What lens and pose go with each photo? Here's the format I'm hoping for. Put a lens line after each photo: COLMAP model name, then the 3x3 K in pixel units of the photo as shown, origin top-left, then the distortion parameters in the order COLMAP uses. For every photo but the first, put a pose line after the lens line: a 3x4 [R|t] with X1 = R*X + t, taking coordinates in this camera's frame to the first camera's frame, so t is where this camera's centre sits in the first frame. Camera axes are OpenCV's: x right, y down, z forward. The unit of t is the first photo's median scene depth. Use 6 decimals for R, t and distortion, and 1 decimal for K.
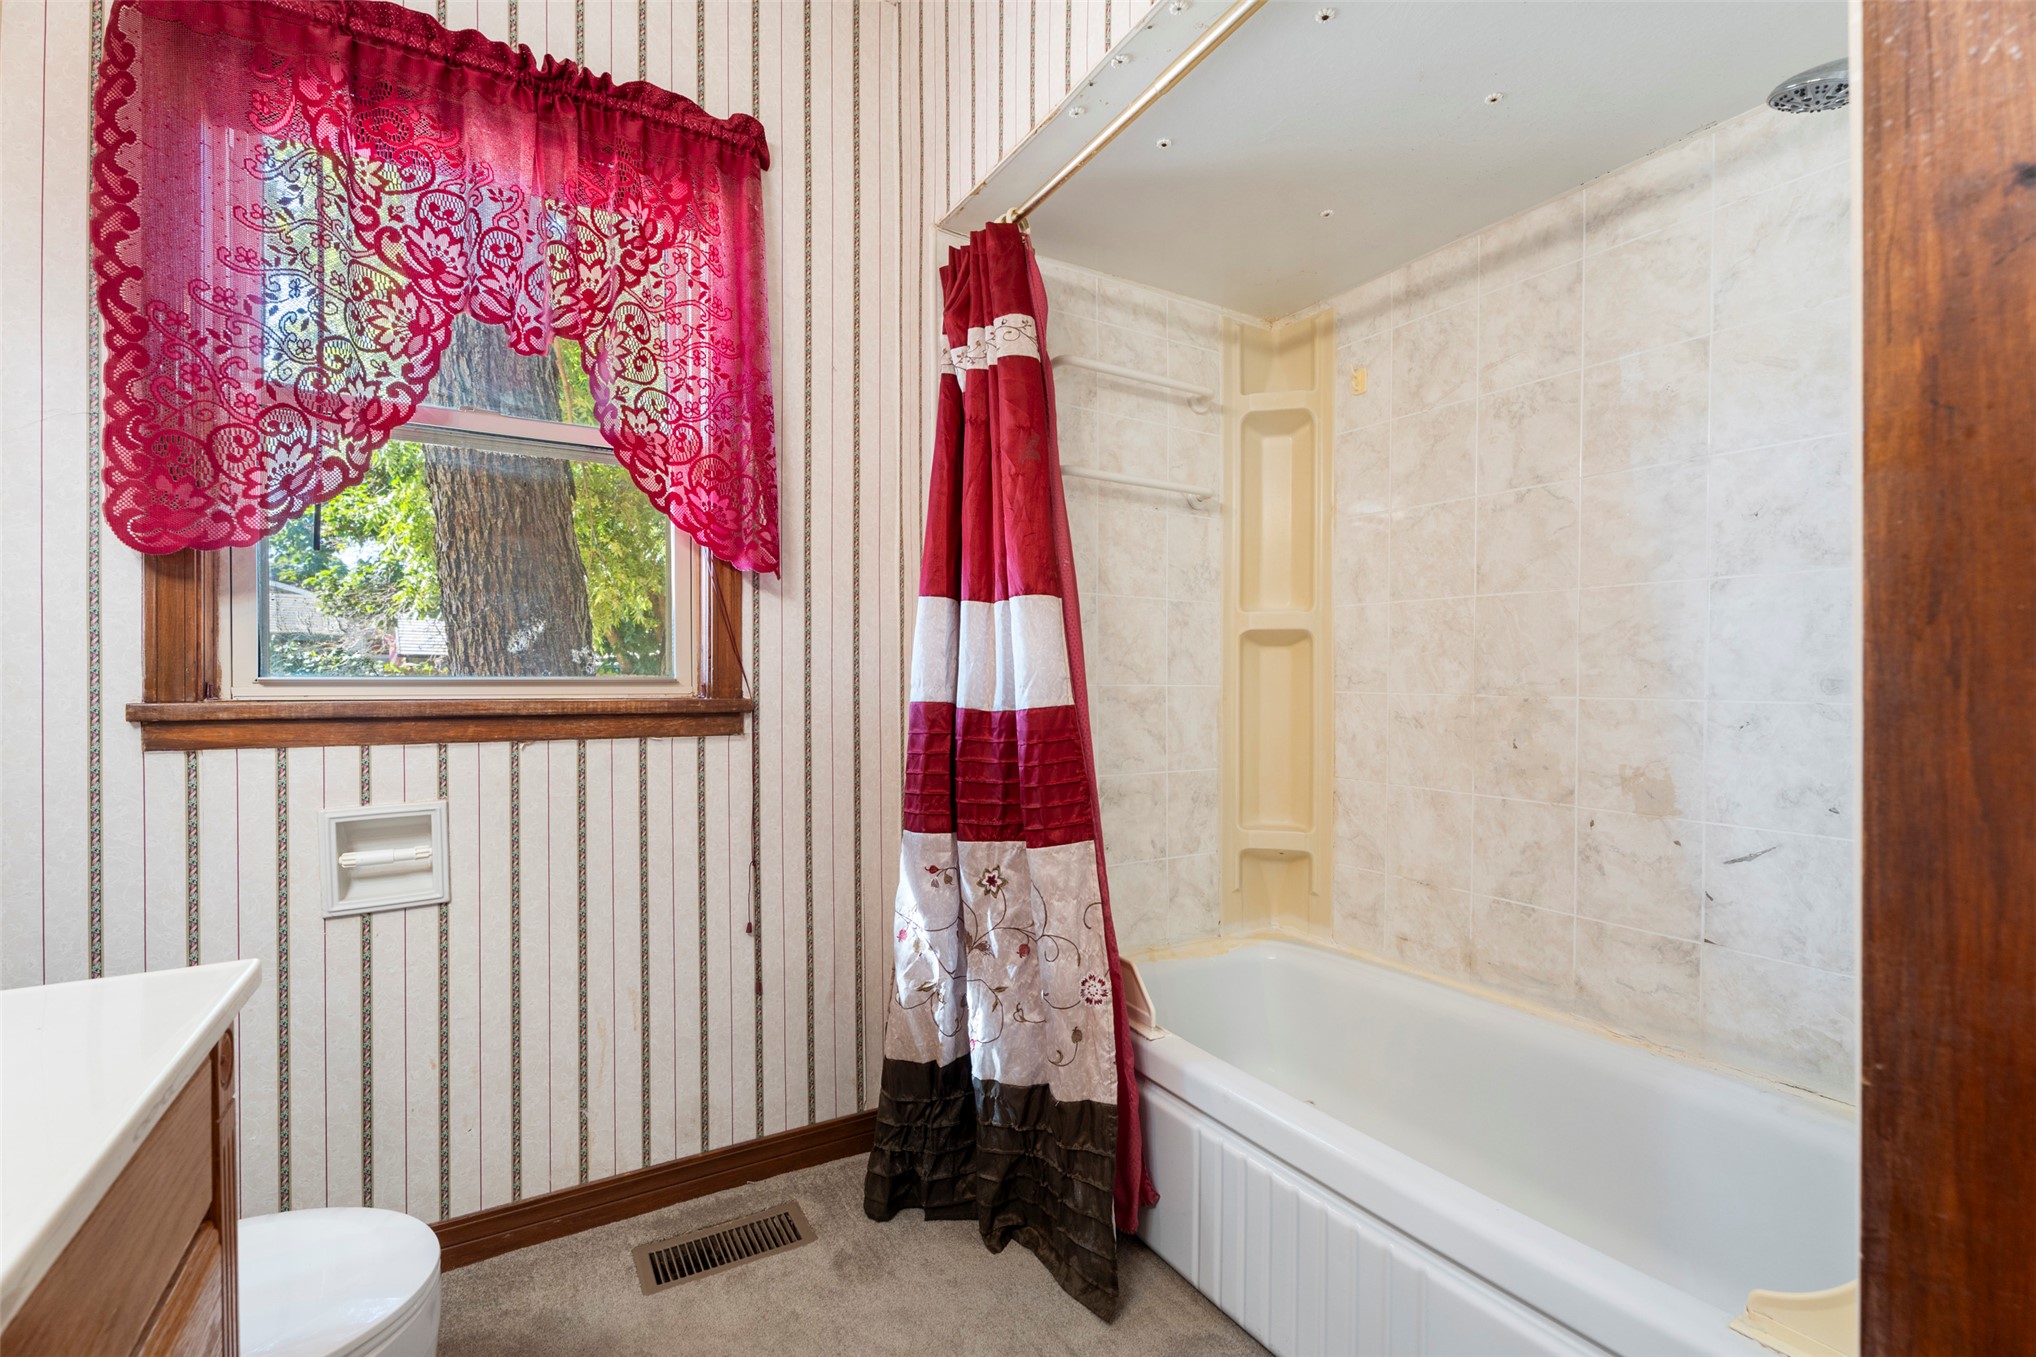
lens RADIAL K [[906.9, 0, 1021.9], [0, 906.9, 701.7], [0, 0, 1]] dist [0.001161, 0.000109]
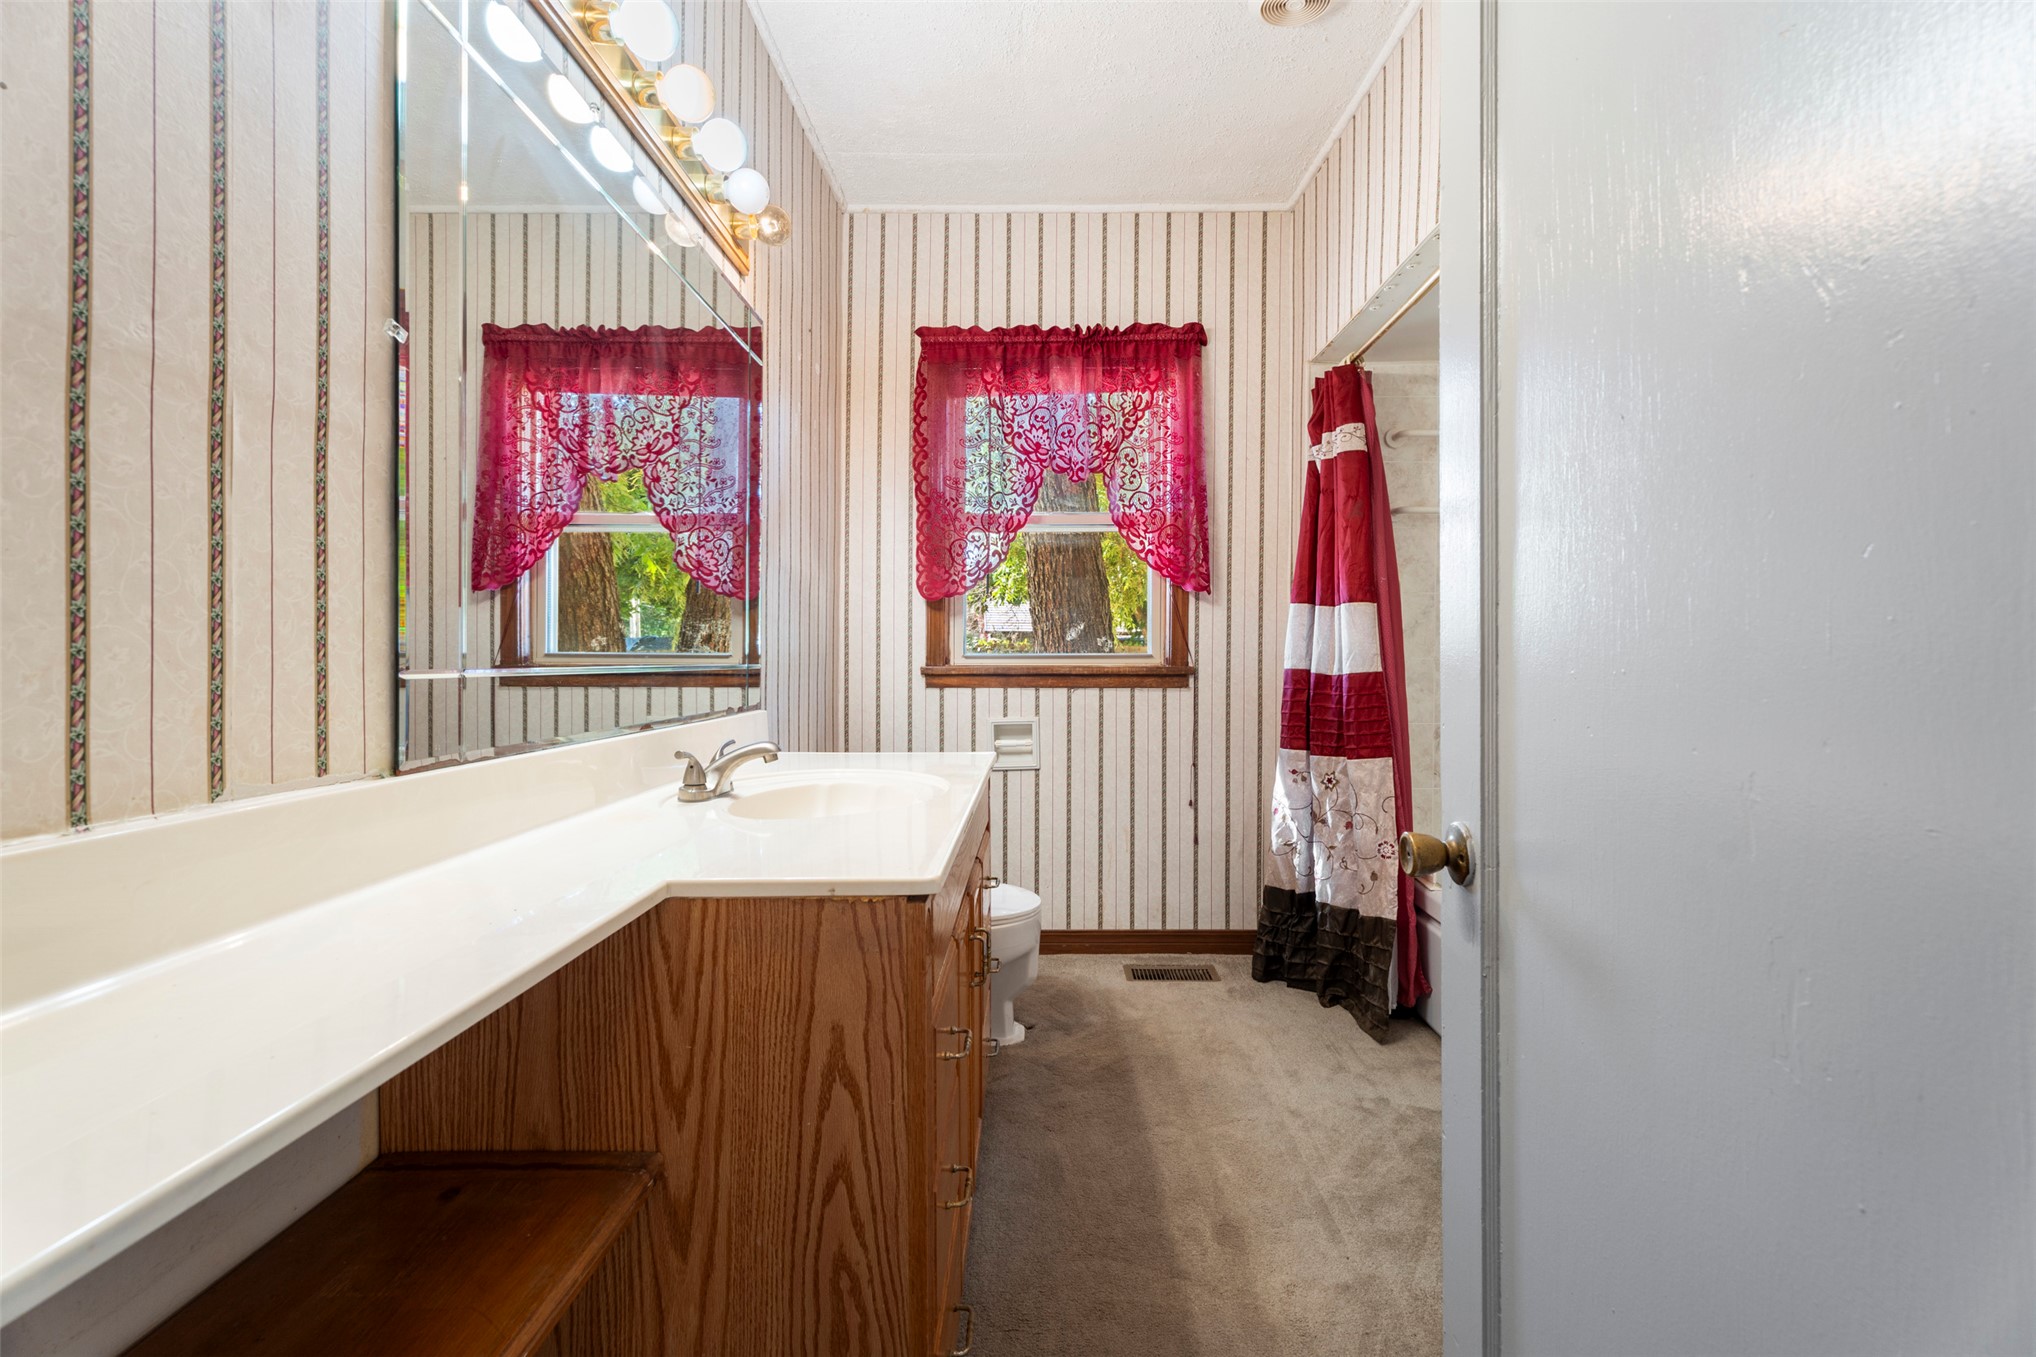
lens RADIAL K [[906.9, 0, 1020.3], [0, 906.9, 669.8], [0, 0, 1]] dist [0.001161, 0.000109]
pose [[0.848192, 0.008457, -0.529621, 0.355204], [-0.009236, 0.999957, 0.001175, 0.004518], [0.529608, 0.003895, 0.848234, -0.657905]]
